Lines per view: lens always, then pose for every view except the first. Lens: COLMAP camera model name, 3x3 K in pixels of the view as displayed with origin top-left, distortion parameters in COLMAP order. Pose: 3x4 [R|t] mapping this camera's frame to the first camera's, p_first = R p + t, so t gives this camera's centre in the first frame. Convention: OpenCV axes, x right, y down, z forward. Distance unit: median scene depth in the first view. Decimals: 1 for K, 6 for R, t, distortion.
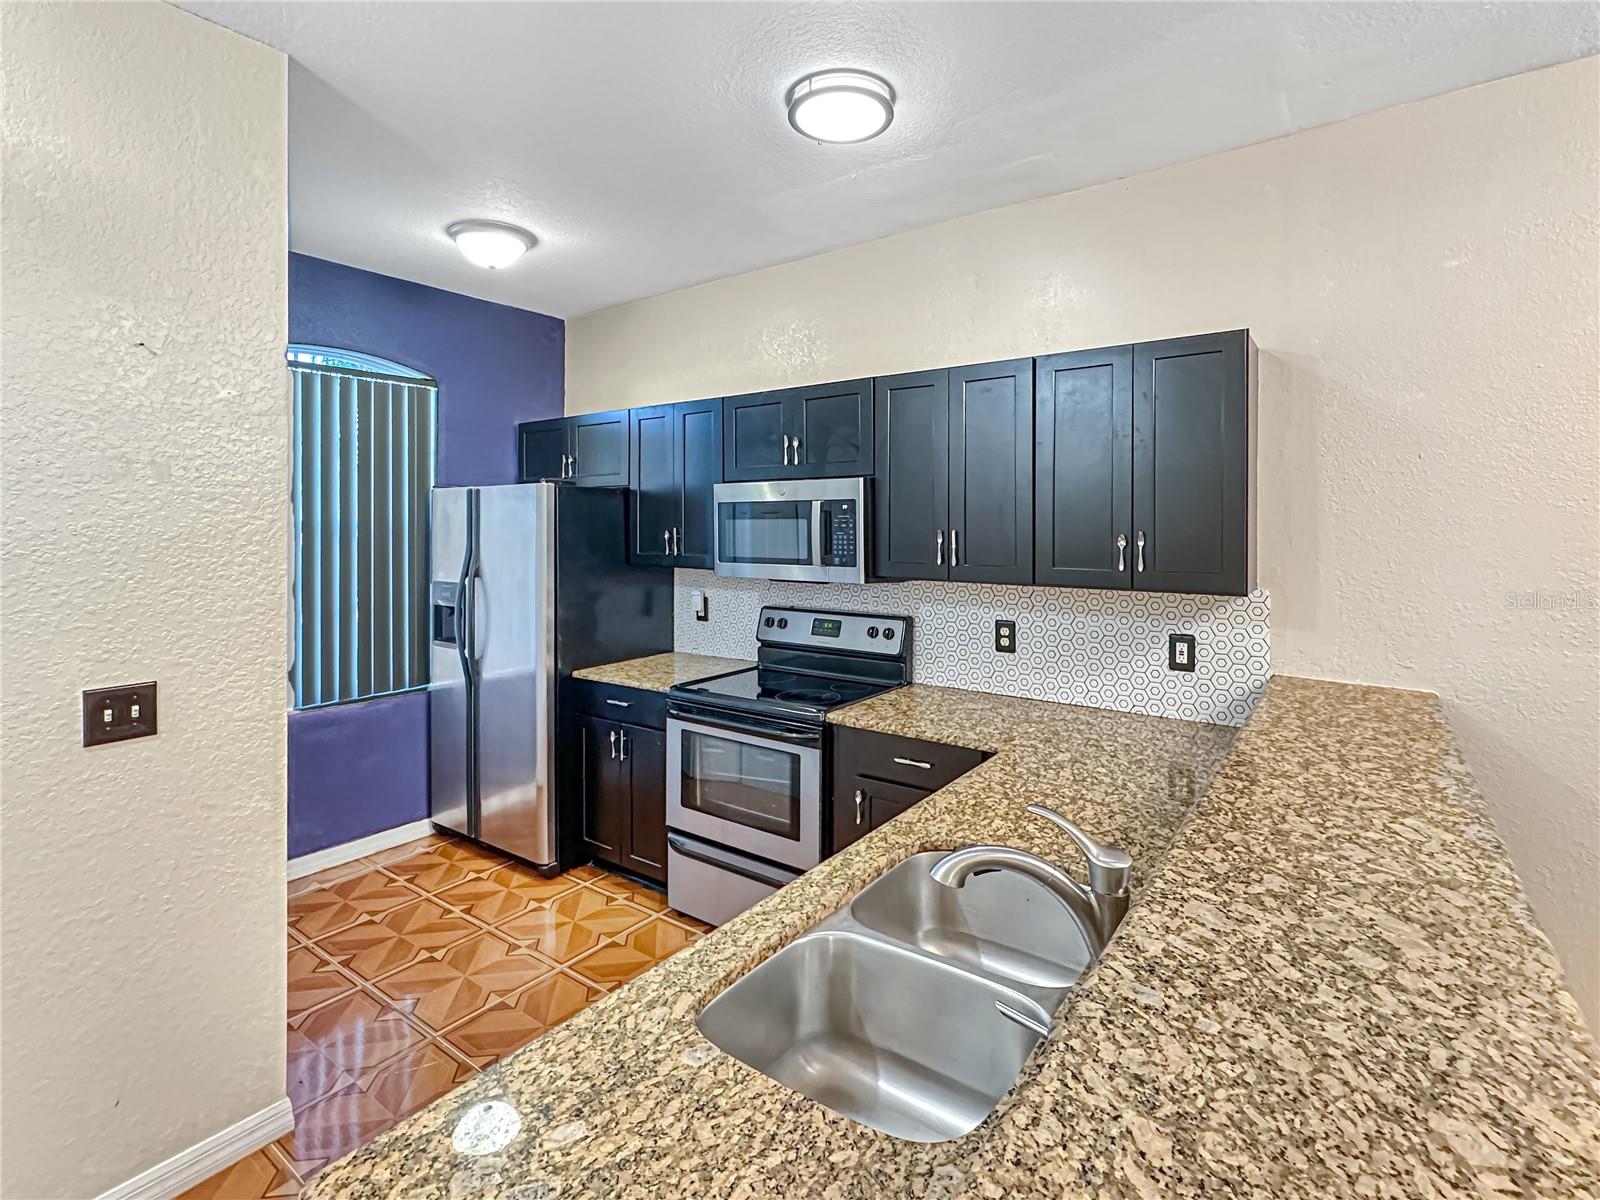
lens RADIAL K [[772.9, 0, 797.1], [0, 772.9, 601.8], [0, 0, 1]] dist [0.004370, 0.000092]
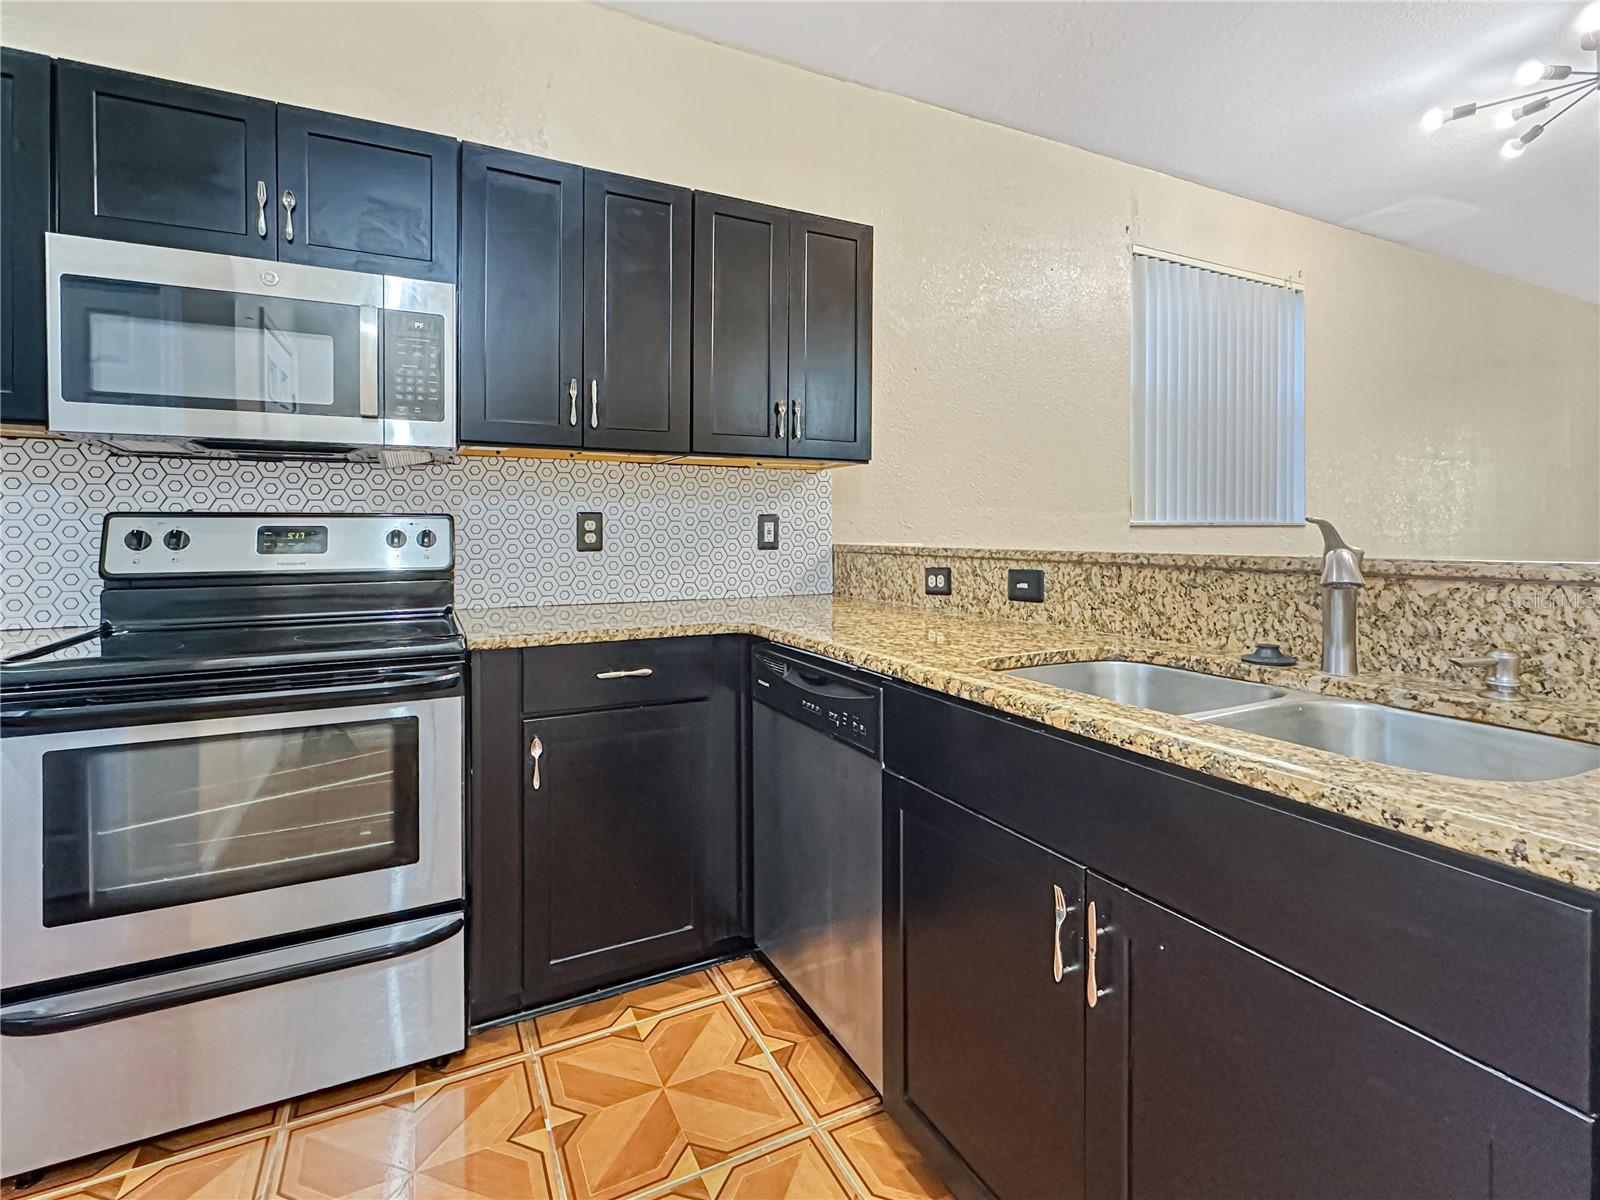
lens RADIAL K [[772.9, 0, 800.5], [0, 772.9, 595.0], [0, 0, 1]] dist [0.004370, 0.000092]
pose [[0.450456, -0.073345, 0.889781, -0.375330], [0.084197, 0.995668, 0.039448, 0.099515], [-0.888820, 0.057147, 0.454680, 0.427842]]
